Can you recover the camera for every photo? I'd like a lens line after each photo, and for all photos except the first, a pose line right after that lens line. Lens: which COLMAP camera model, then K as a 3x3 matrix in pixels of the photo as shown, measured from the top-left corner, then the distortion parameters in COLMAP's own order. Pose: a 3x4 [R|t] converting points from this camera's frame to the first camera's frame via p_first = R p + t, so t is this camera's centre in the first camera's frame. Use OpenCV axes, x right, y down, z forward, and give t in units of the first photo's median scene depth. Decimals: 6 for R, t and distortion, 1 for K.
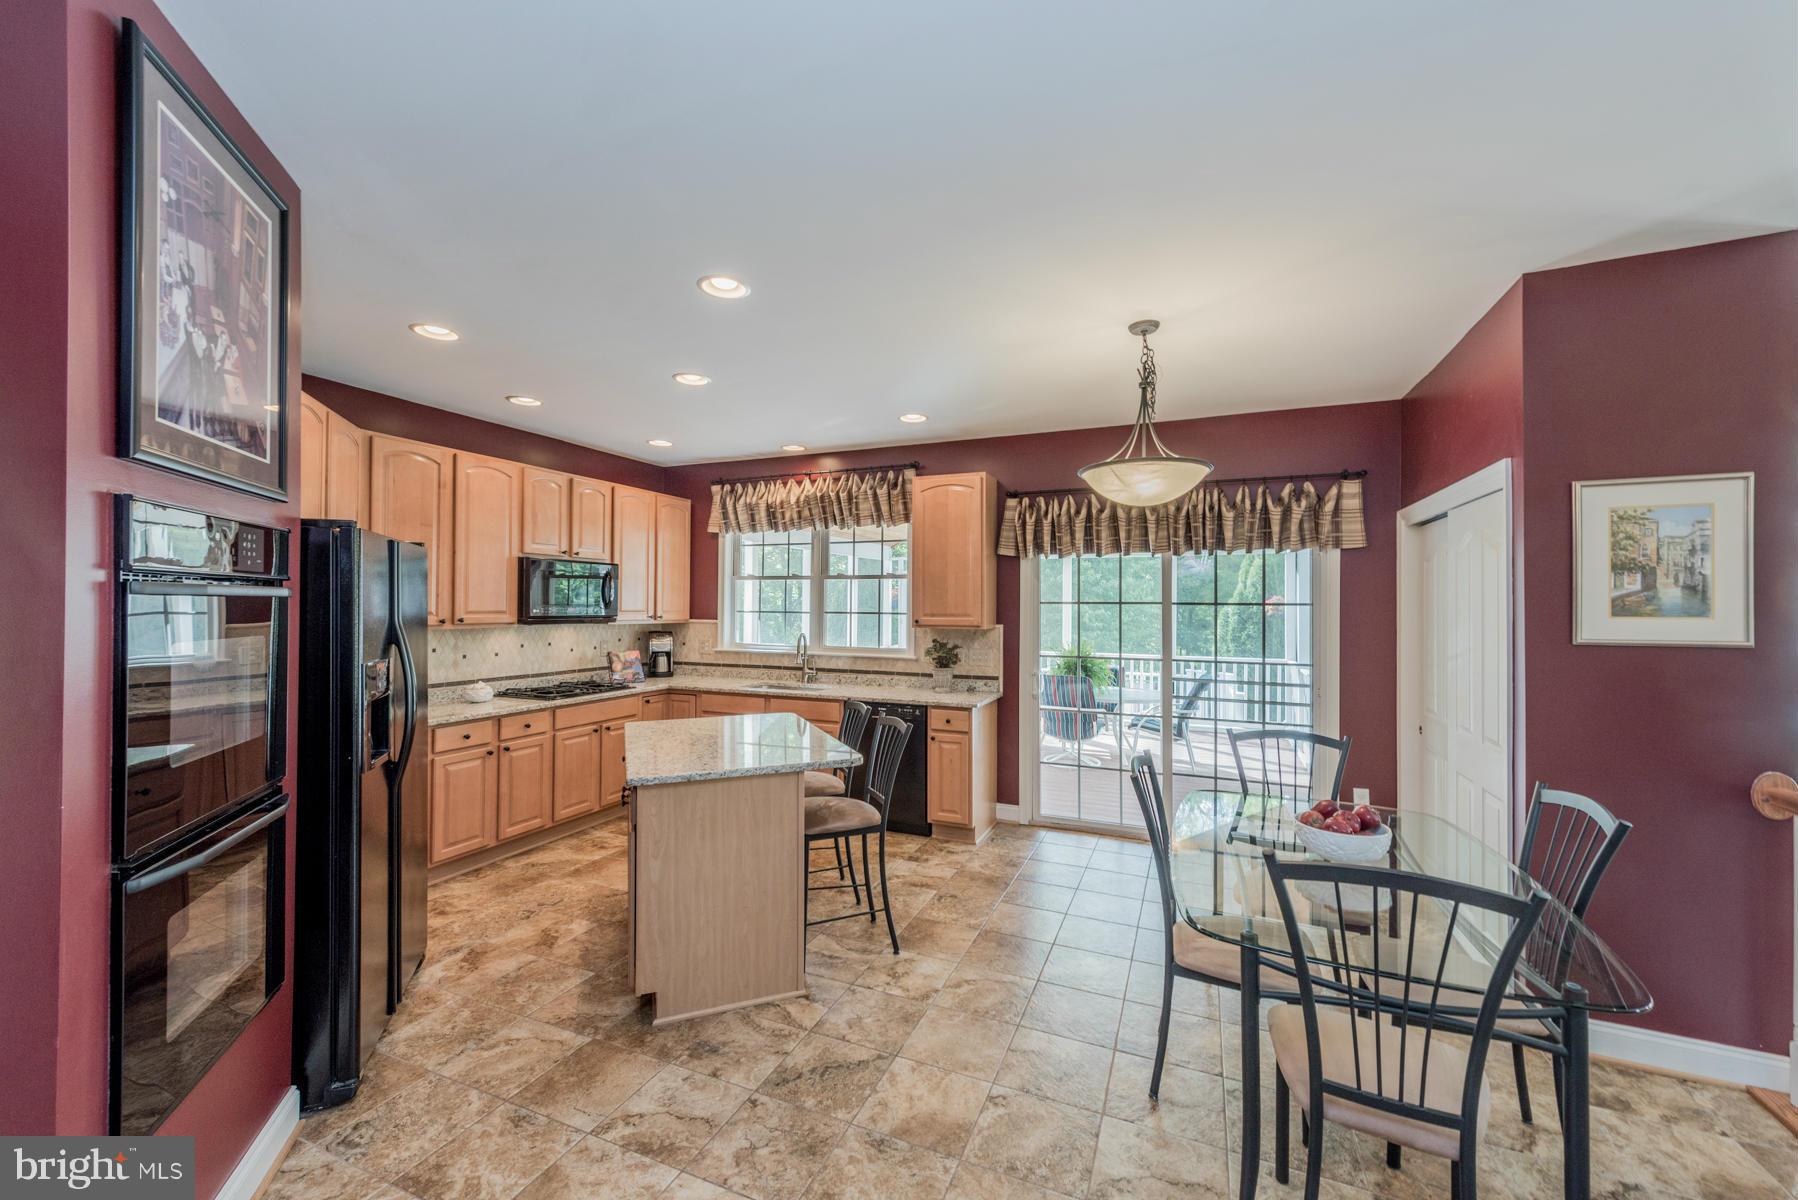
lens RADIAL K [[704.7, 0, 908.5], [0, 704.7, 602.8], [0, 0, 1]] dist [0.015226, -0.000192]
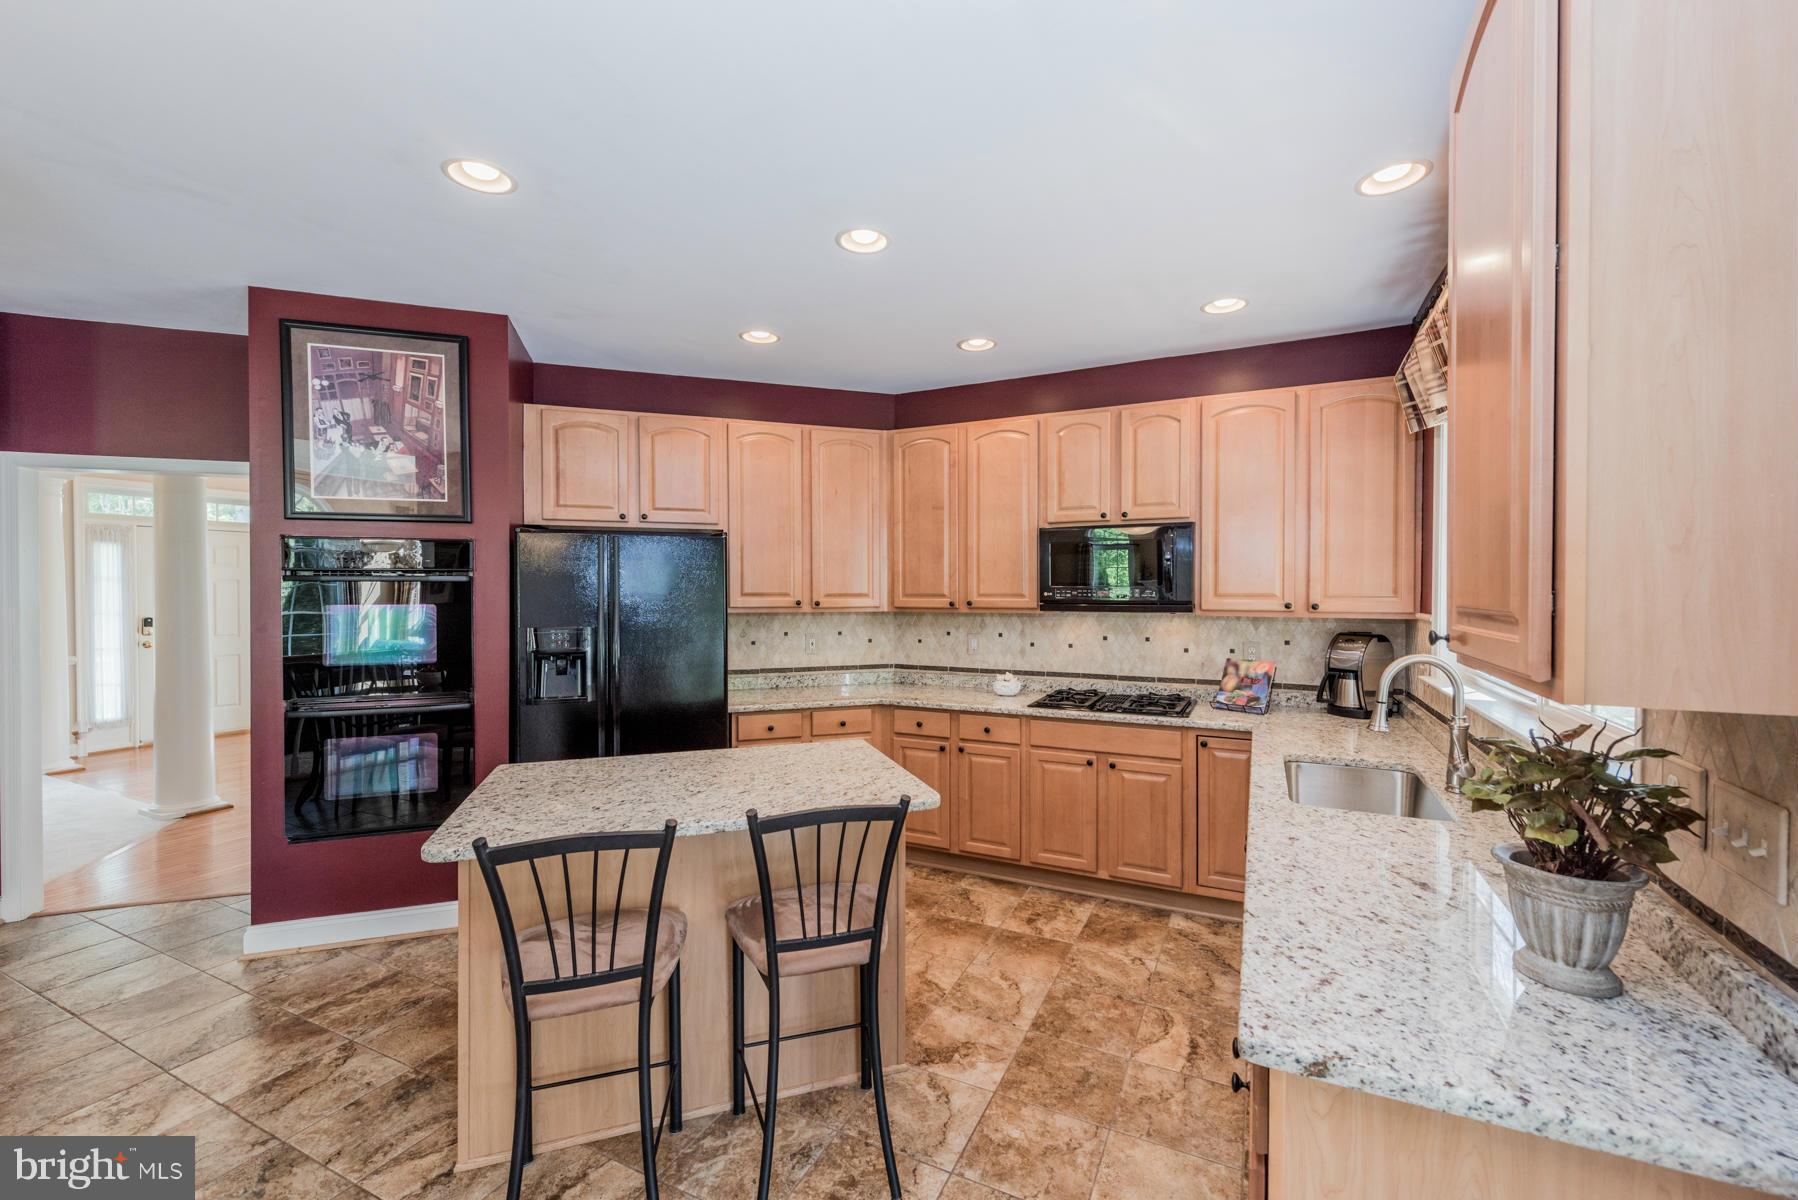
lens RADIAL K [[735.1, 0, 912.8], [0, 735.1, 602.1], [0, 0, 1]] dist [0.019504, -0.006323]
pose [[-0.058355, 0.010565, -0.998240, 0.318577], [0.005603, 0.999932, 0.010255, 0.011129], [0.998280, -0.004995, -0.058410, 0.906145]]
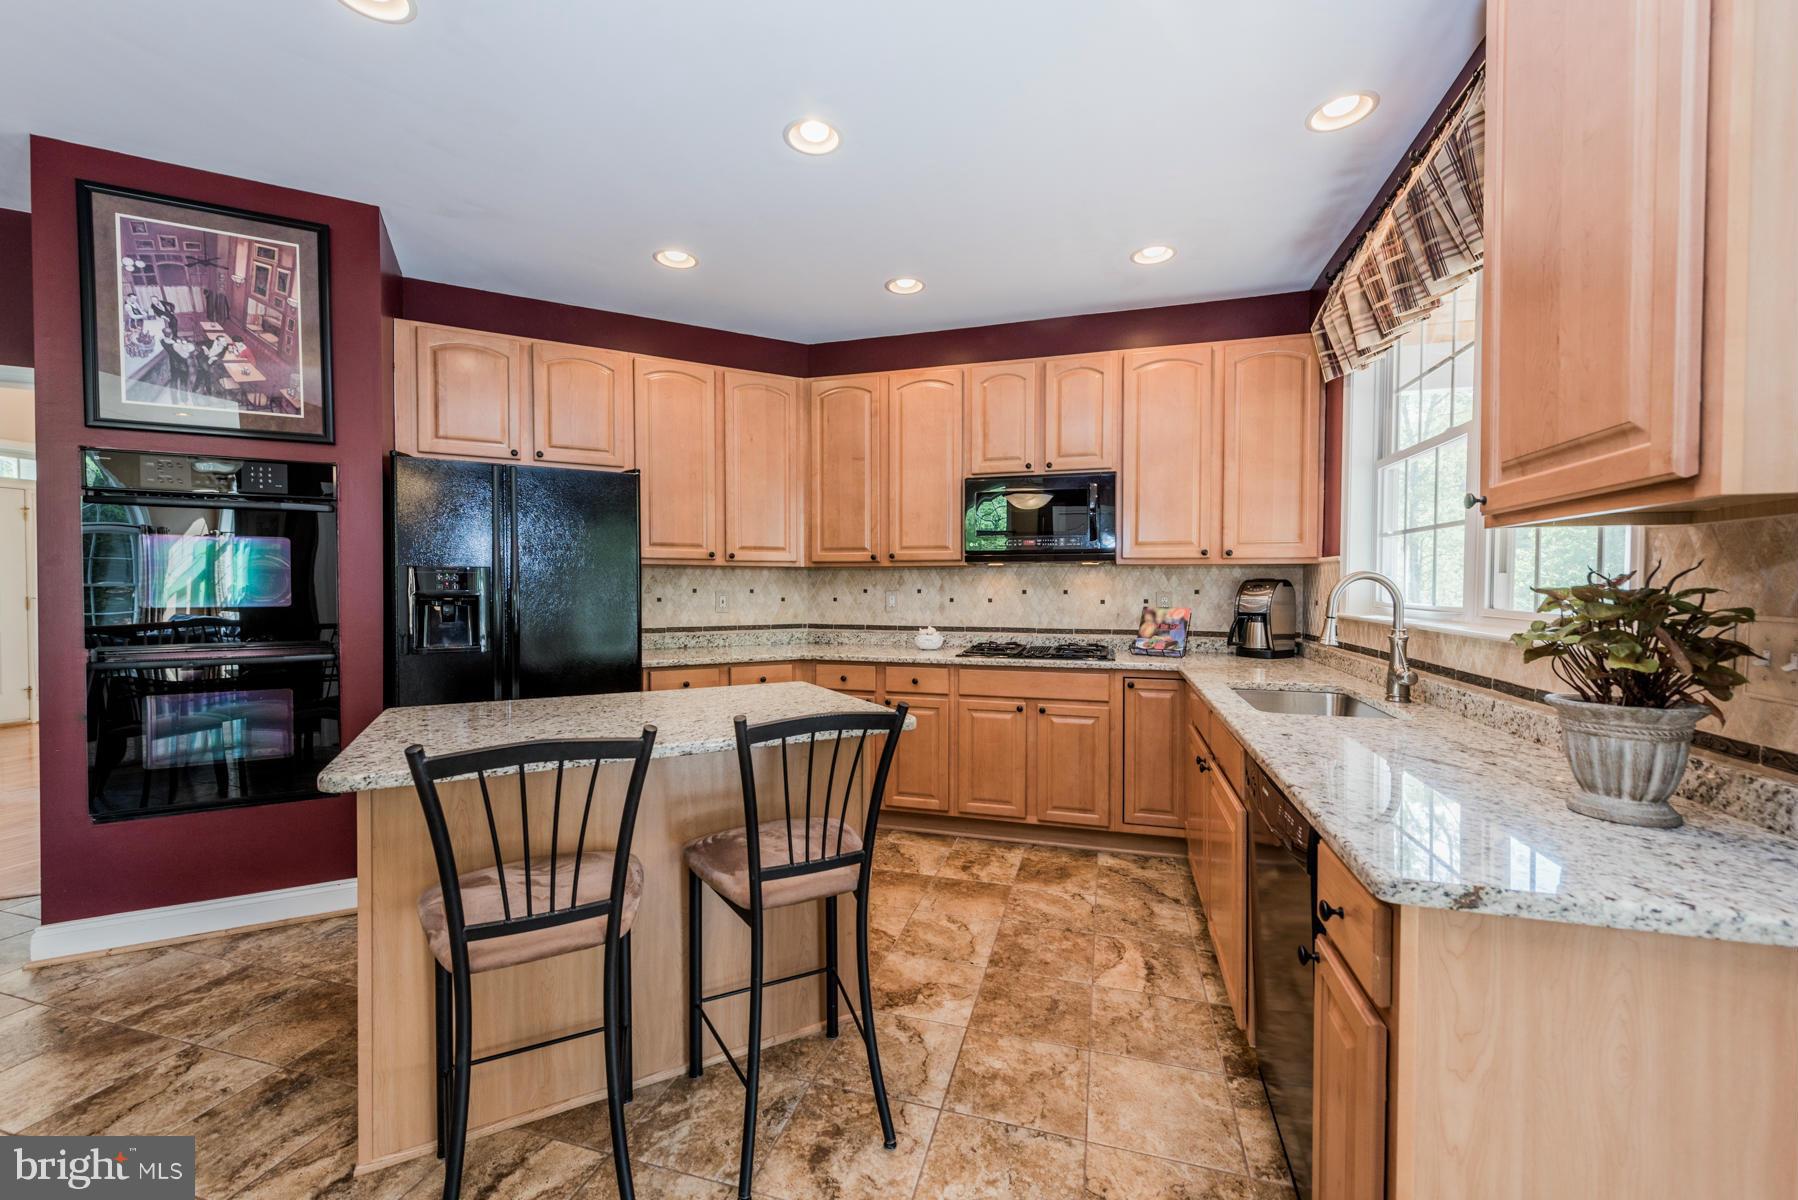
lens RADIAL K [[720.4, 0, 894.4], [0, 720.4, 602.7], [0, 0, 1]] dist [0.017222, -0.004983]
pose [[0.099444, 0.015758, -0.994918, 0.277460], [0.004412, 0.999858, 0.016277, 0.063978], [0.995033, -0.006008, 0.099361, 0.839753]]
